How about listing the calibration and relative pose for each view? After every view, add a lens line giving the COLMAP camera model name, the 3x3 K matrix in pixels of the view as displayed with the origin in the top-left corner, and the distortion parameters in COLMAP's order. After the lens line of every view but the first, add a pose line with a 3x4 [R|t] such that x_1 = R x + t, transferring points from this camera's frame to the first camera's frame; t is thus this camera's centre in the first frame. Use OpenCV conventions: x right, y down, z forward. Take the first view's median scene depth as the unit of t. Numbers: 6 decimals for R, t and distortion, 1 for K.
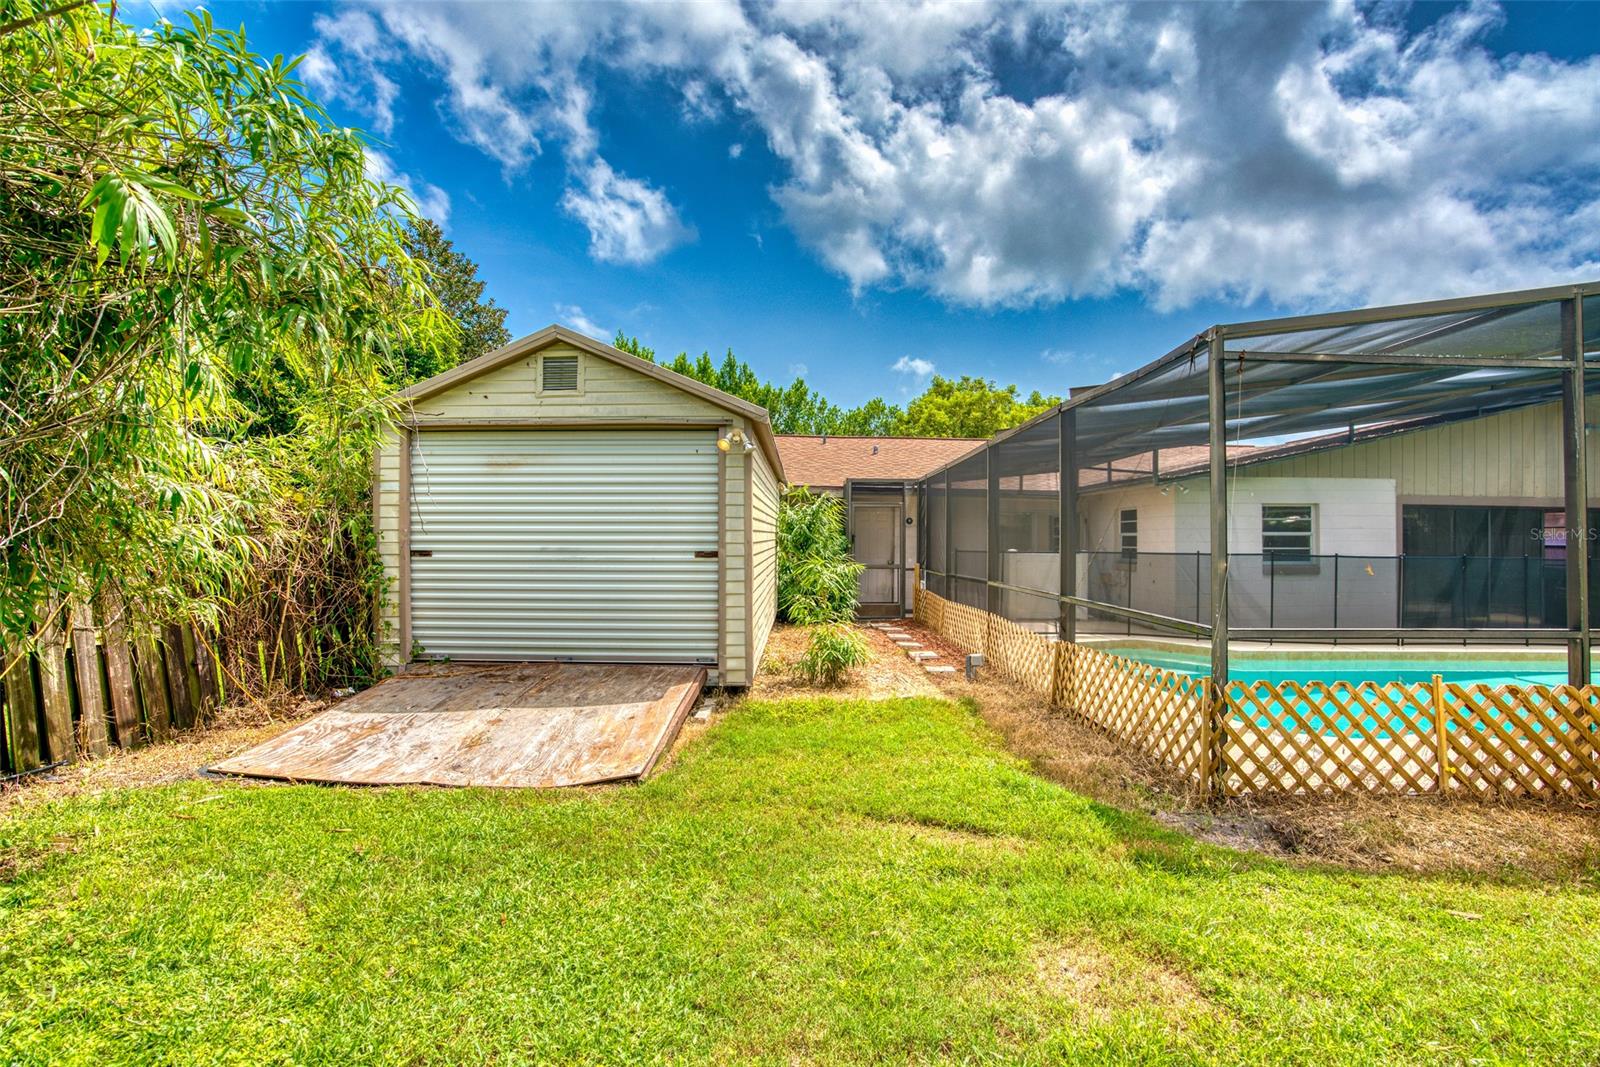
lens RADIAL K [[740.4, 0, 828.1], [0, 740.4, 530.3], [0, 0, 1]] dist [-0.046015, 0.020744]
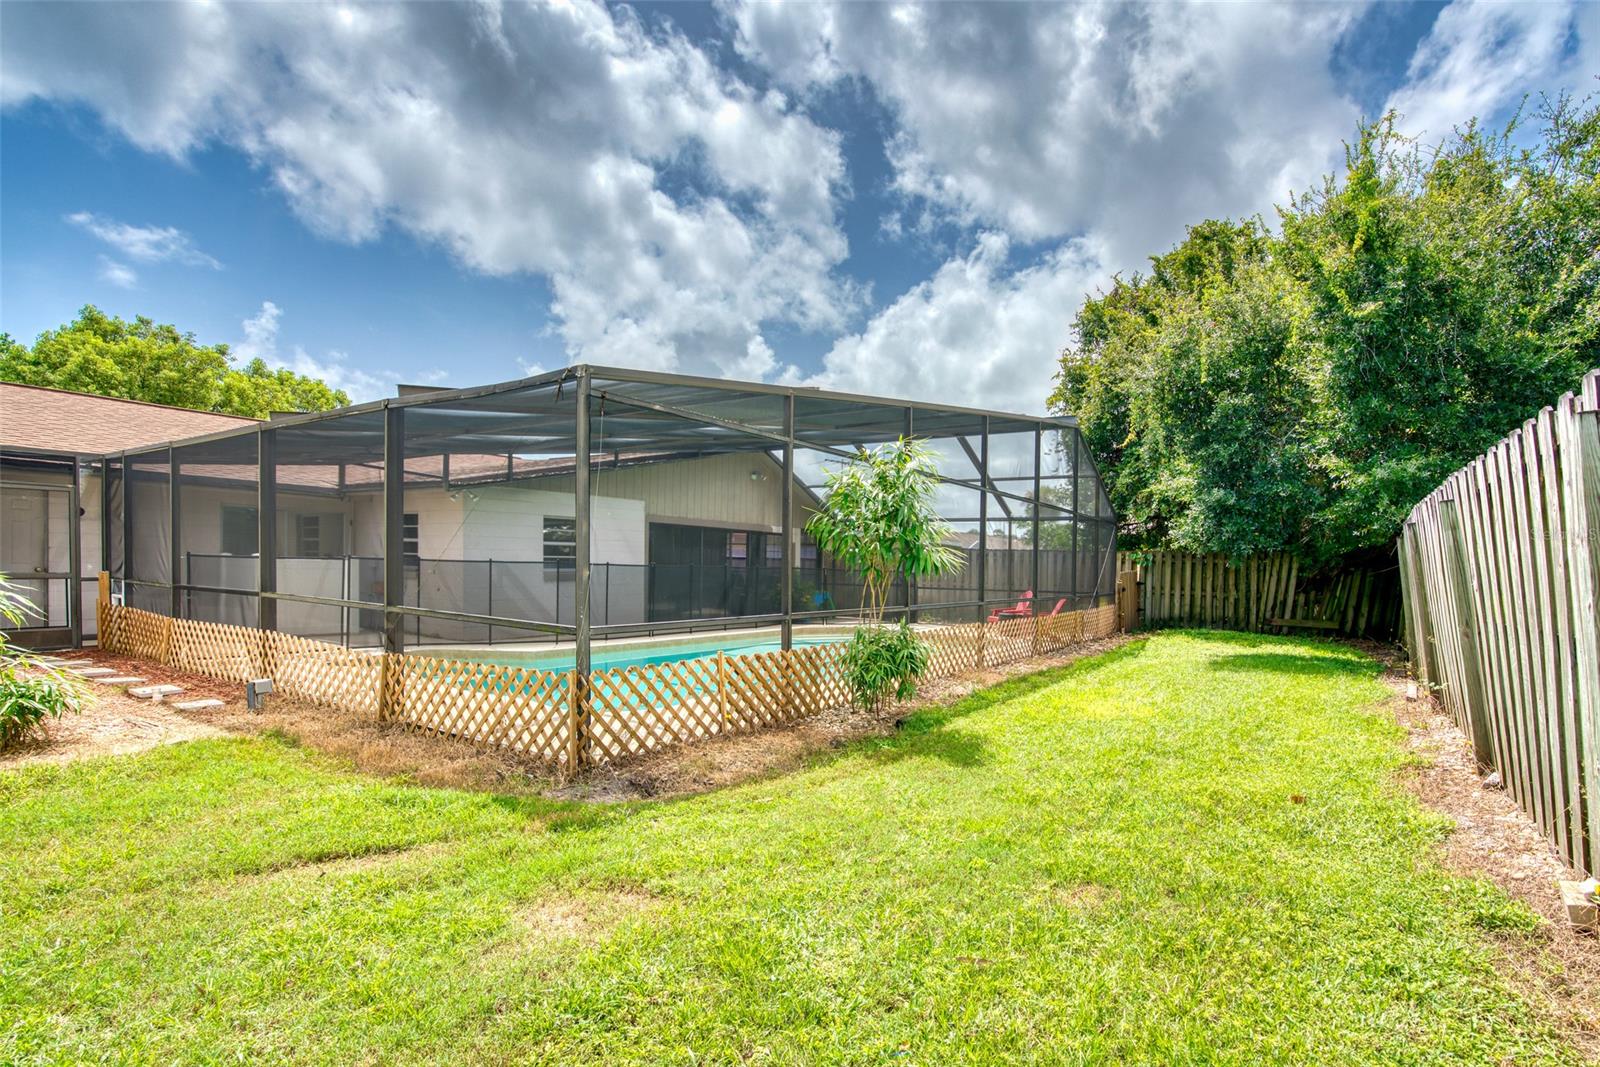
lens RADIAL K [[740.4, 0, 828.1], [0, 740.4, 530.3], [0, 0, 1]] dist [-0.046015, 0.020744]
pose [[0.601834, 0.039383, 0.797650, -0.192829], [-0.032436, 0.999165, -0.024860, -0.007284], [-0.797962, -0.010911, 0.602608, -0.033689]]
